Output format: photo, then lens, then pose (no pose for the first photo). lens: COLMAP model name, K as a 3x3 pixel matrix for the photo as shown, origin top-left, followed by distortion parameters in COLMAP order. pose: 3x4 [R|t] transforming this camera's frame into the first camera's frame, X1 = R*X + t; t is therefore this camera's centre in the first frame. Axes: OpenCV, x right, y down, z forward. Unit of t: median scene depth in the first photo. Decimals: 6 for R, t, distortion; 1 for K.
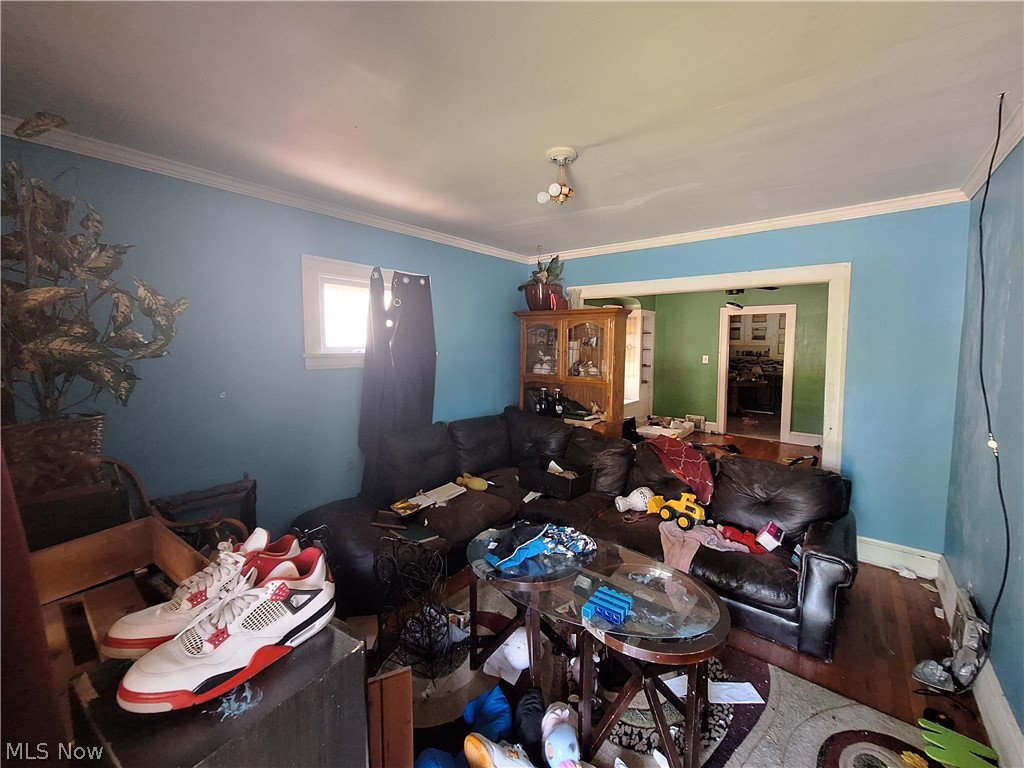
lens RADIAL K [[413.7, 0, 510.9], [0, 413.7, 378.6], [0, 0, 1]] dist [0.001587, 0.000070]
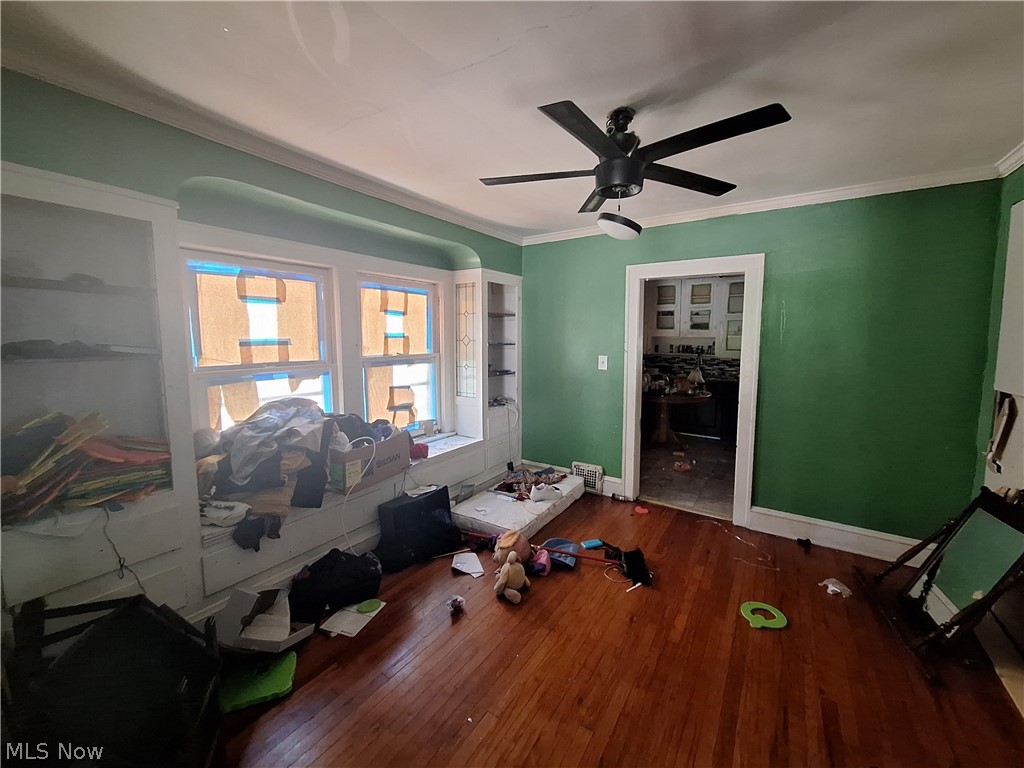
lens RADIAL K [[413.7, 0, 512.9], [0, 413.7, 380.6], [0, 0, 1]] dist [0.001587, 0.000070]
pose [[0.994648, -0.009460, 0.102883, 0.291705], [0.007058, 0.999694, 0.023688, -0.036027], [-0.103076, -0.022835, 0.994411, 0.463595]]
